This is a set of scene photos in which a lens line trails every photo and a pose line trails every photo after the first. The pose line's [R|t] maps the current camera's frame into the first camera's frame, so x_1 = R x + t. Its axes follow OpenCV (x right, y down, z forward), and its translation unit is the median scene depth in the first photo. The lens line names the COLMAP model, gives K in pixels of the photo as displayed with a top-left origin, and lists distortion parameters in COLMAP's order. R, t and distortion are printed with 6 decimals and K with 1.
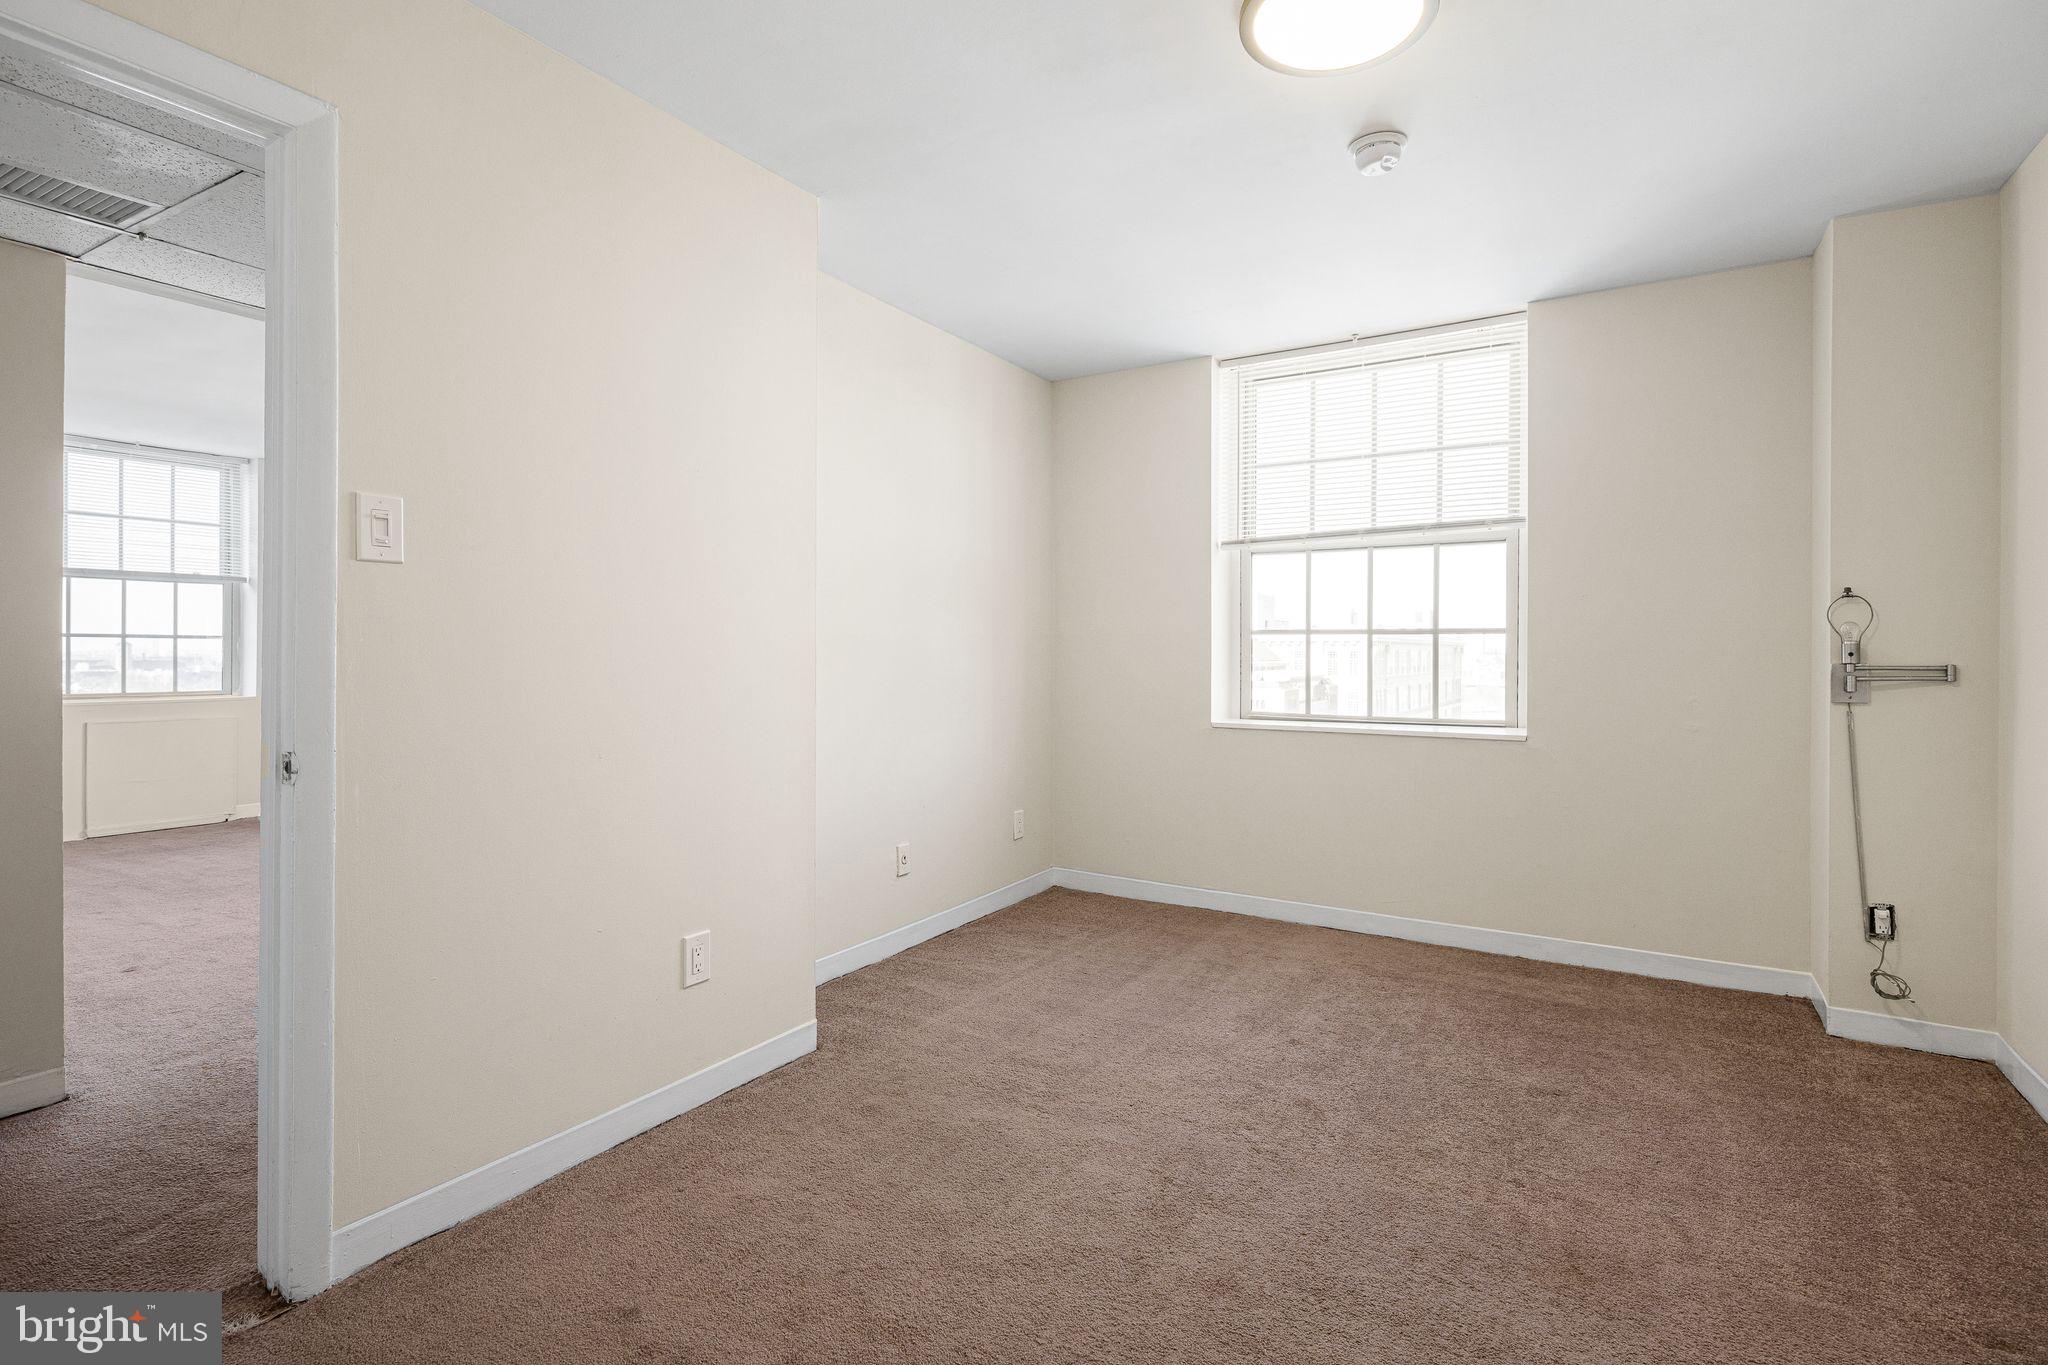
lens RADIAL K [[998.0, 0, 1034.8], [0, 998.0, 659.3], [0, 0, 1]] dist [-0.000622, -0.001465]
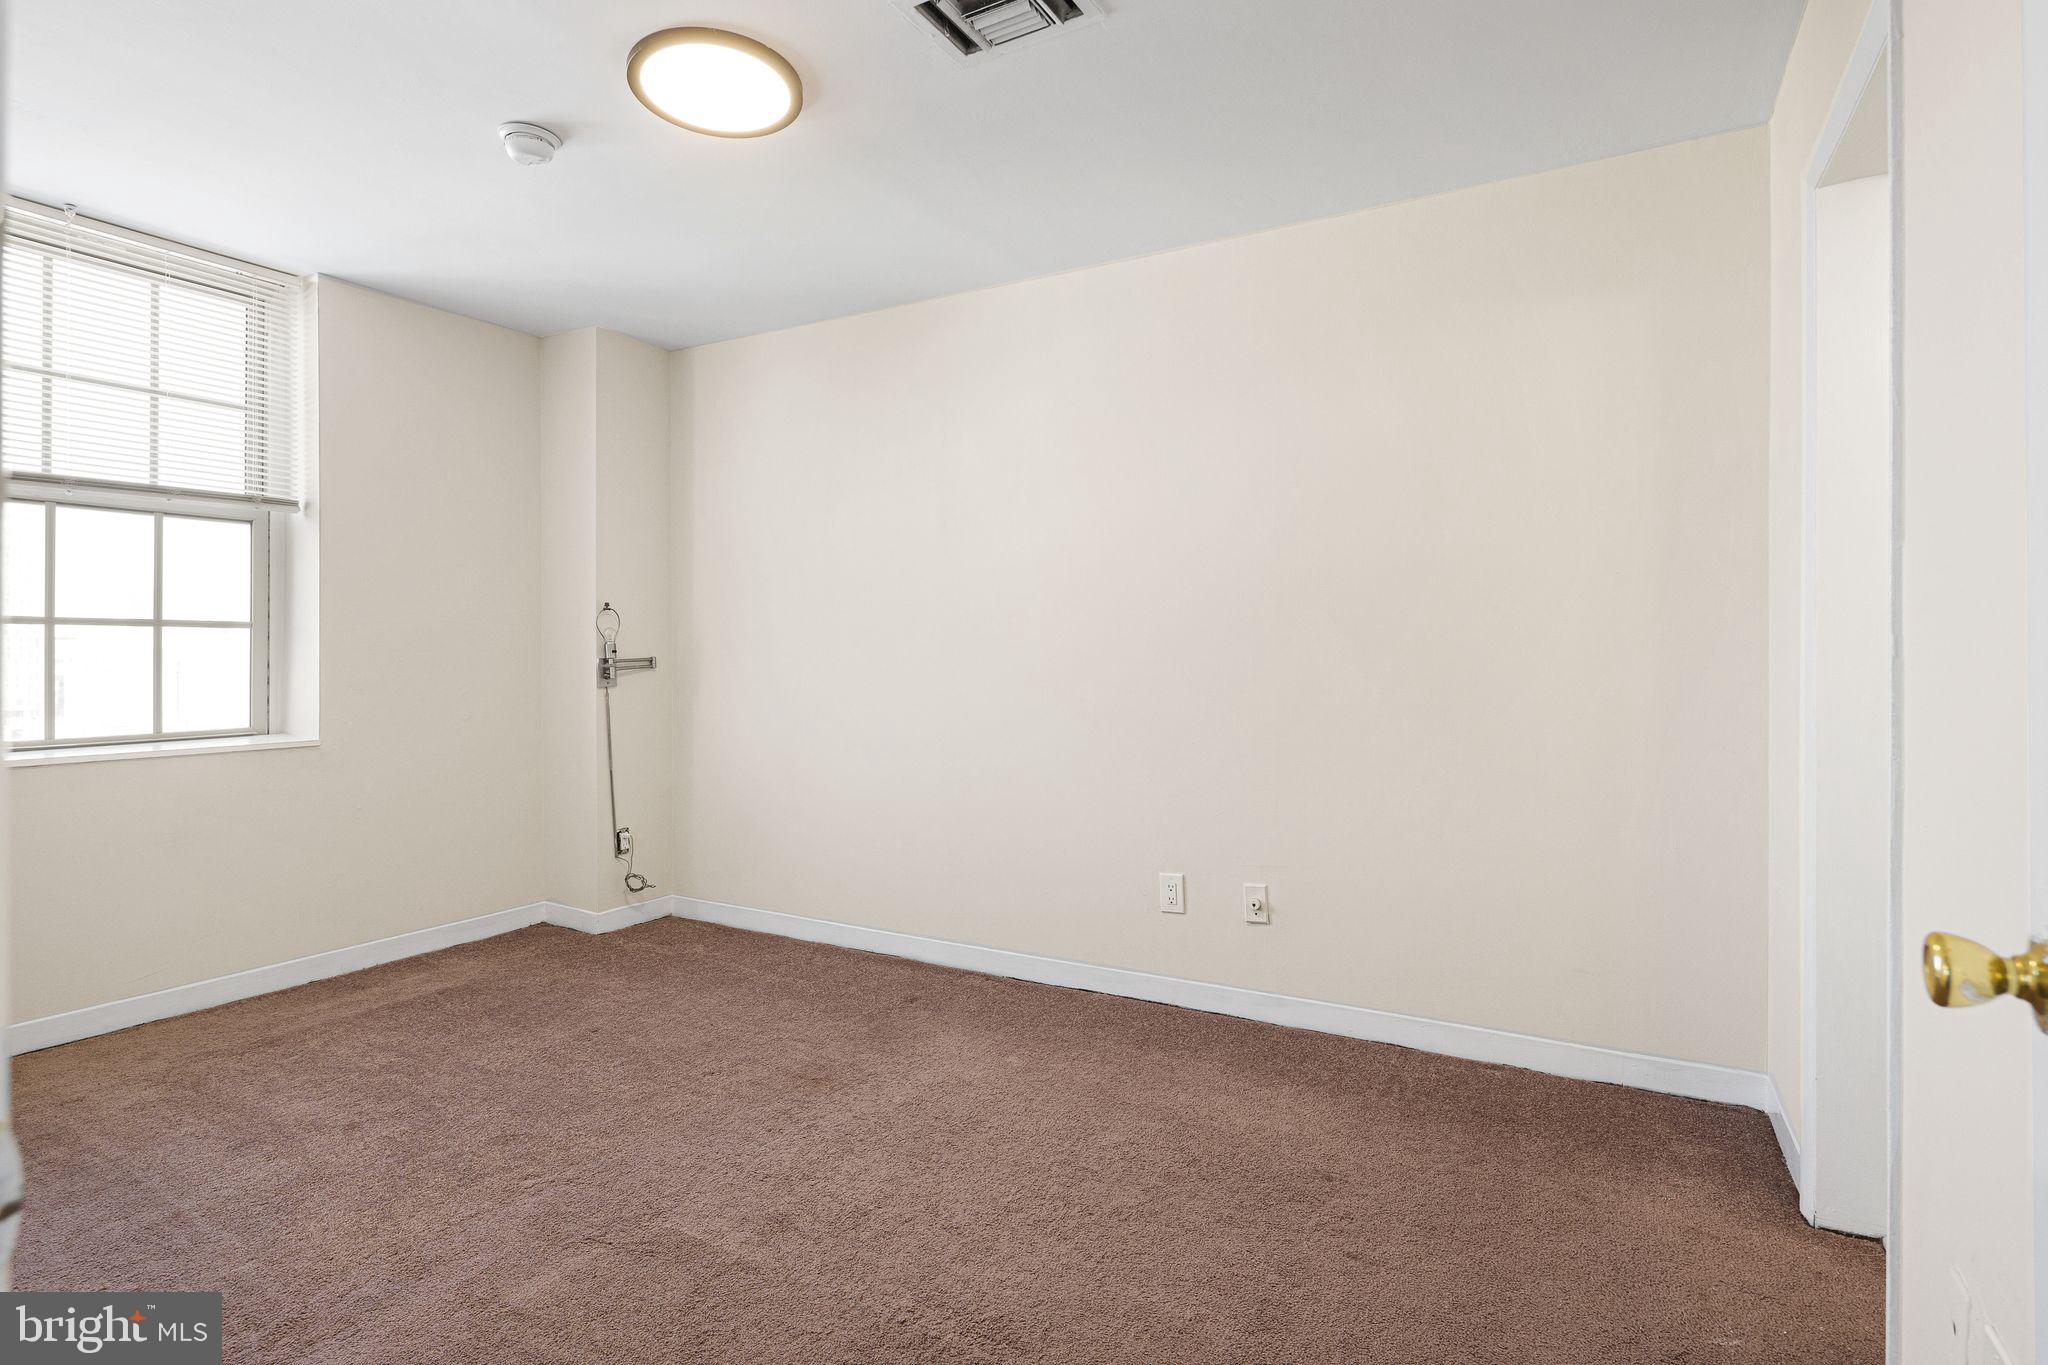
lens RADIAL K [[998.0, 0, 1034.8], [0, 998.0, 659.3], [0, 0, 1]] dist [-0.000622, -0.001465]
pose [[-0.034090, -0.013078, 0.999333, -0.551708], [0.005597, 0.999896, 0.013277, -0.008028], [-0.999403, 0.006046, -0.034013, 0.446966]]
